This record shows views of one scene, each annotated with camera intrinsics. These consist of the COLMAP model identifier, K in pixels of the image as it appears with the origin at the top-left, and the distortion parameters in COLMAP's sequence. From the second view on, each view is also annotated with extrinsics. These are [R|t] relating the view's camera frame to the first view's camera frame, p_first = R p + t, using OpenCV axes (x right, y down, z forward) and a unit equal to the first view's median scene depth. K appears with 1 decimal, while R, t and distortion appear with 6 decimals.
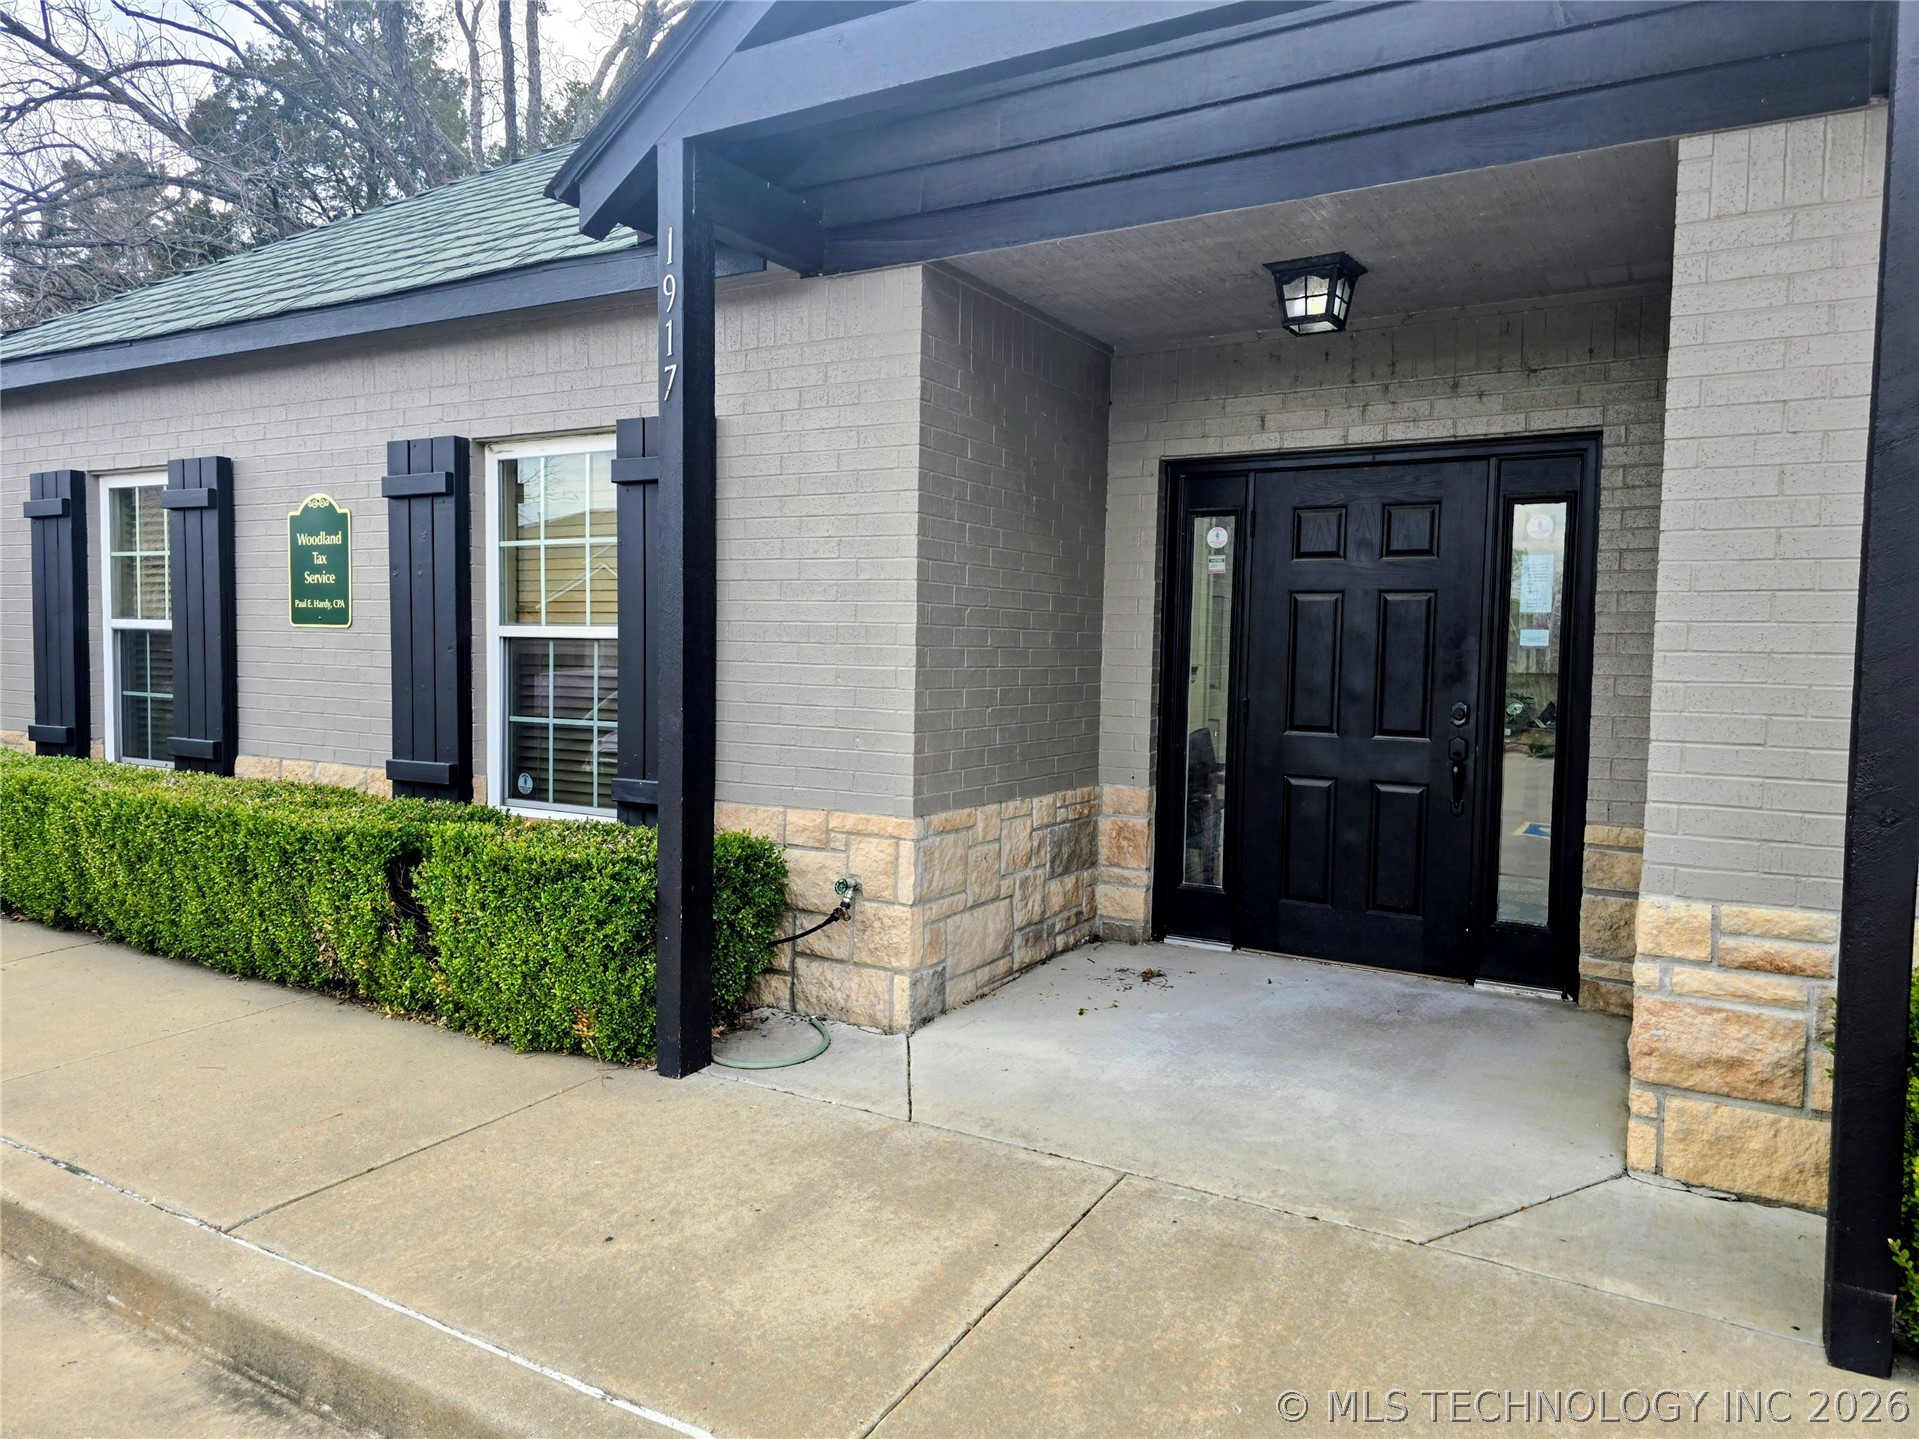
lens RADIAL K [[1286.2, 0, 969.7], [0, 1286.2, 716.8], [0, 0, 1]] dist [0.074988, -0.067185]
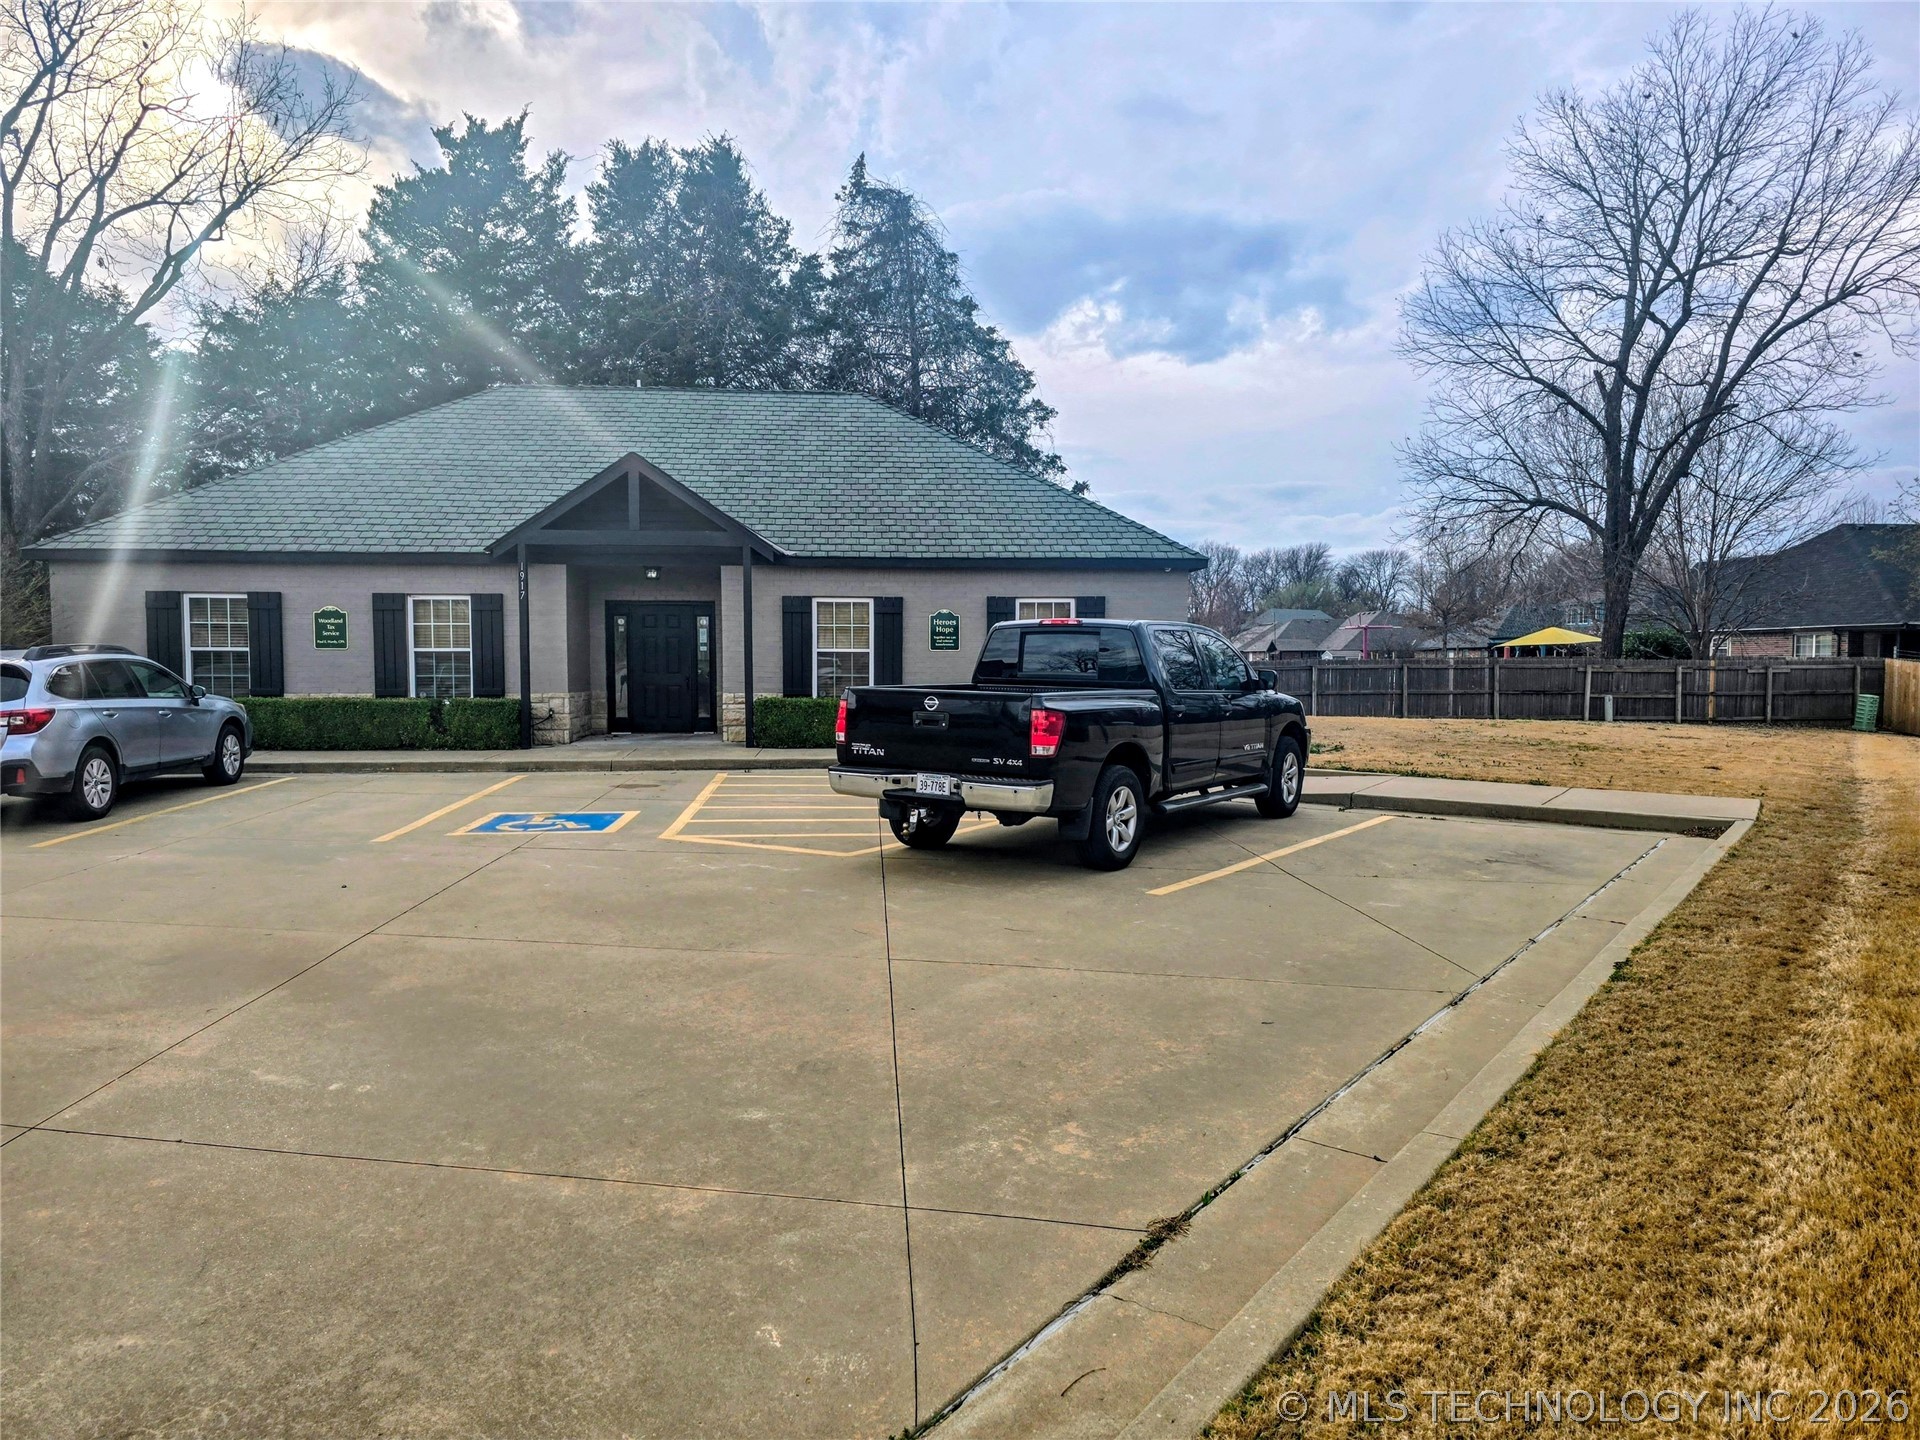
lens RADIAL K [[1286.9, 0, 970.2], [0, 1286.9, 717.3], [0, 0, 1]] dist [0.074988, -0.067185]
pose [[0.821291, -0.043778, 0.568827, -1.108750], [0.043167, 0.998962, 0.014556, 0.122978], [-0.568874, 0.012600, 0.822328, -2.607673]]
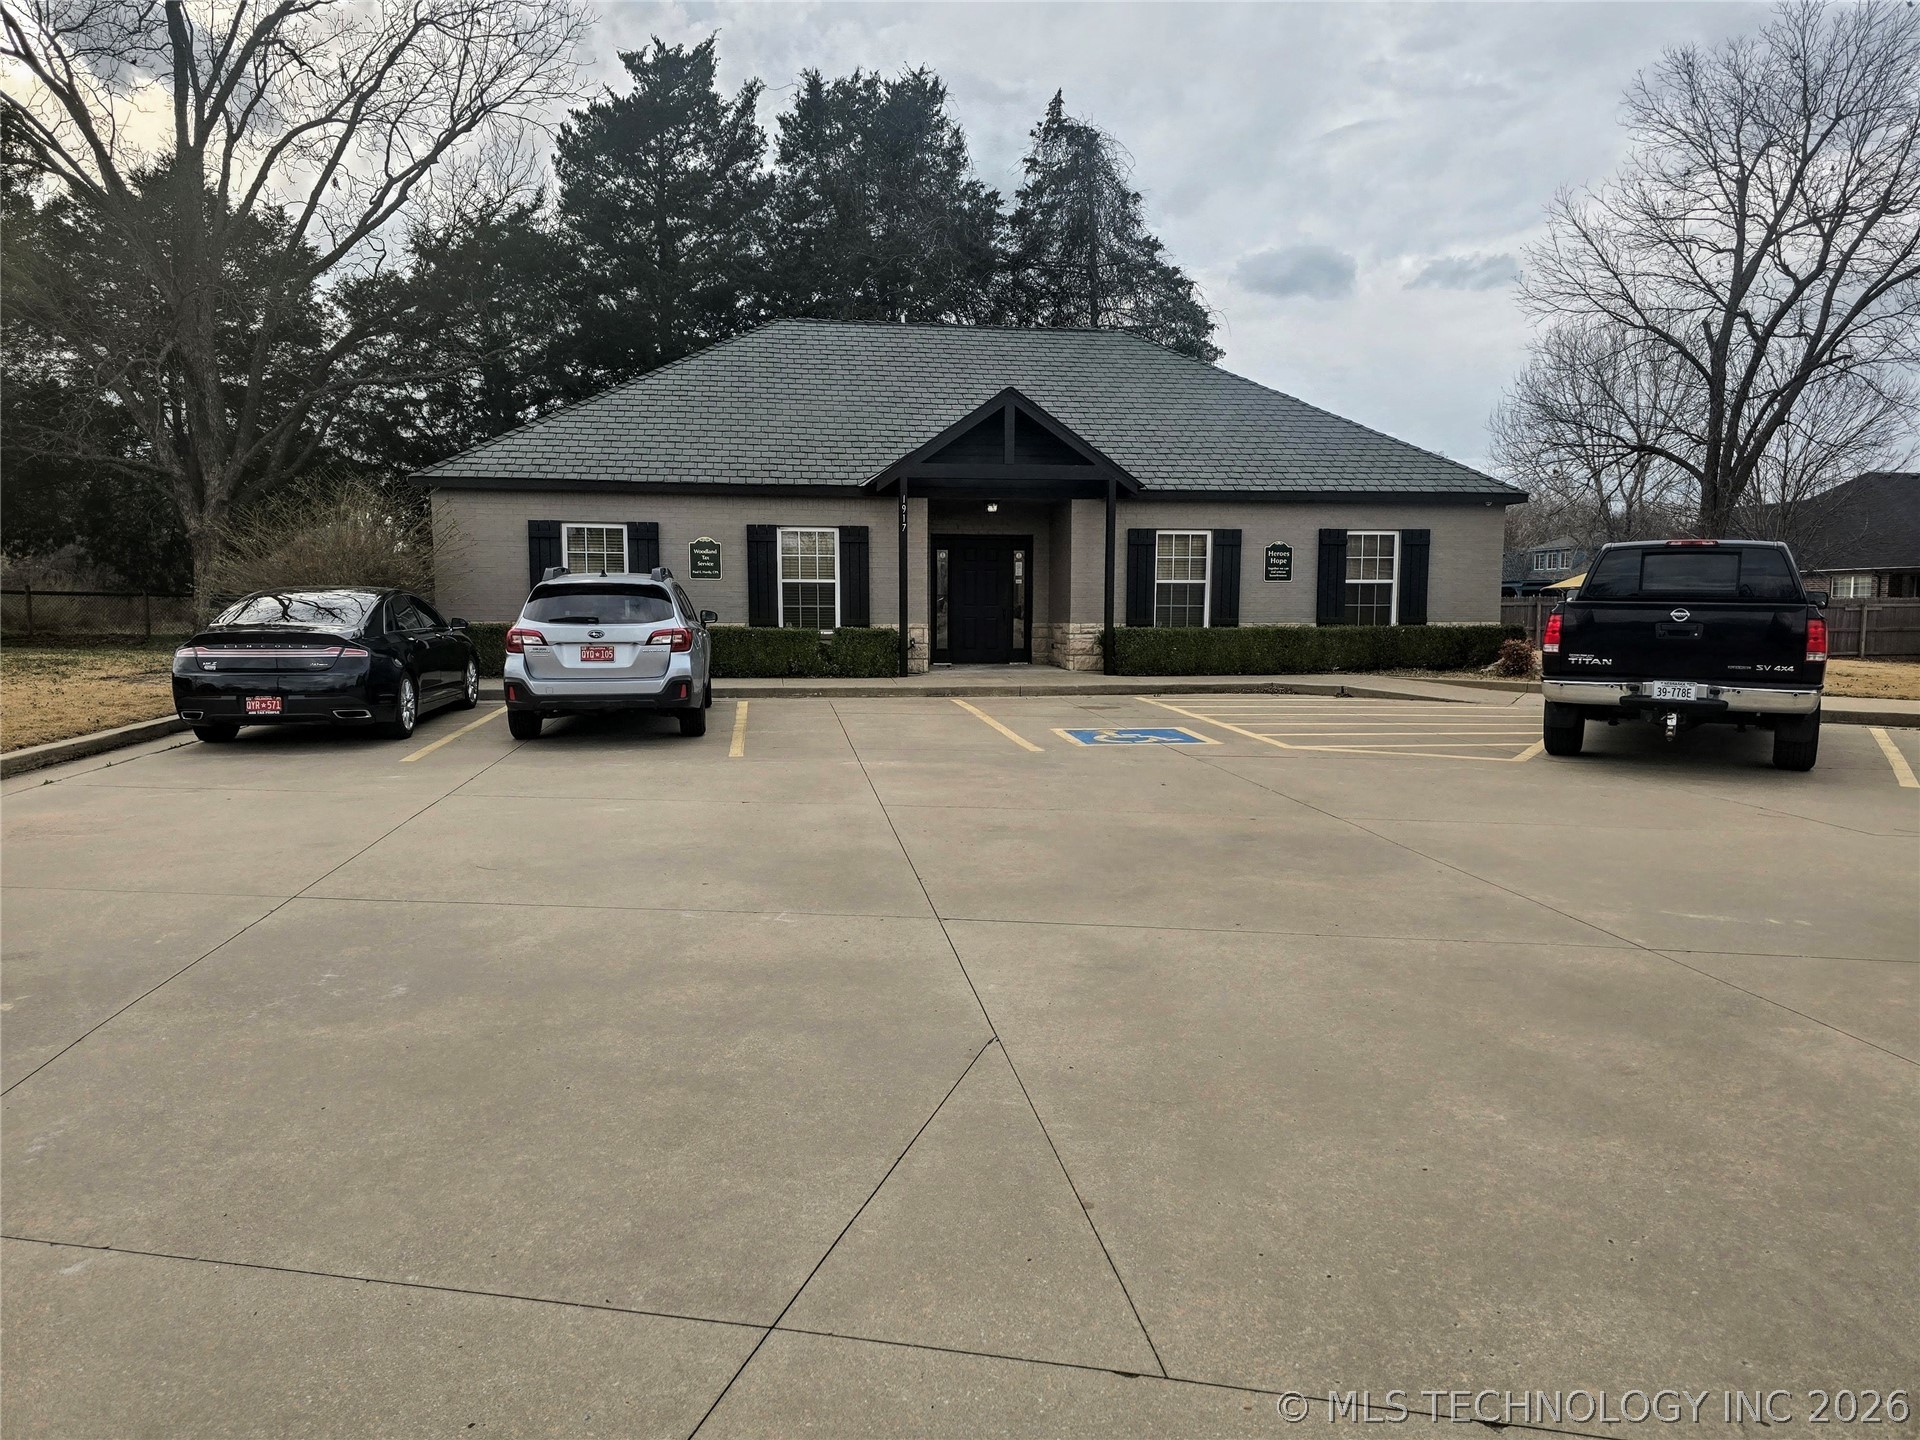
lens RADIAL K [[1286.9, 0, 970.2], [0, 1286.9, 717.3], [0, 0, 1]] dist [0.074988, -0.067185]
pose [[0.775832, -0.071668, 0.626856, -2.157101], [0.044640, 0.997273, 0.058768, 0.118377], [-0.629358, -0.017611, 0.776916, -1.995715]]
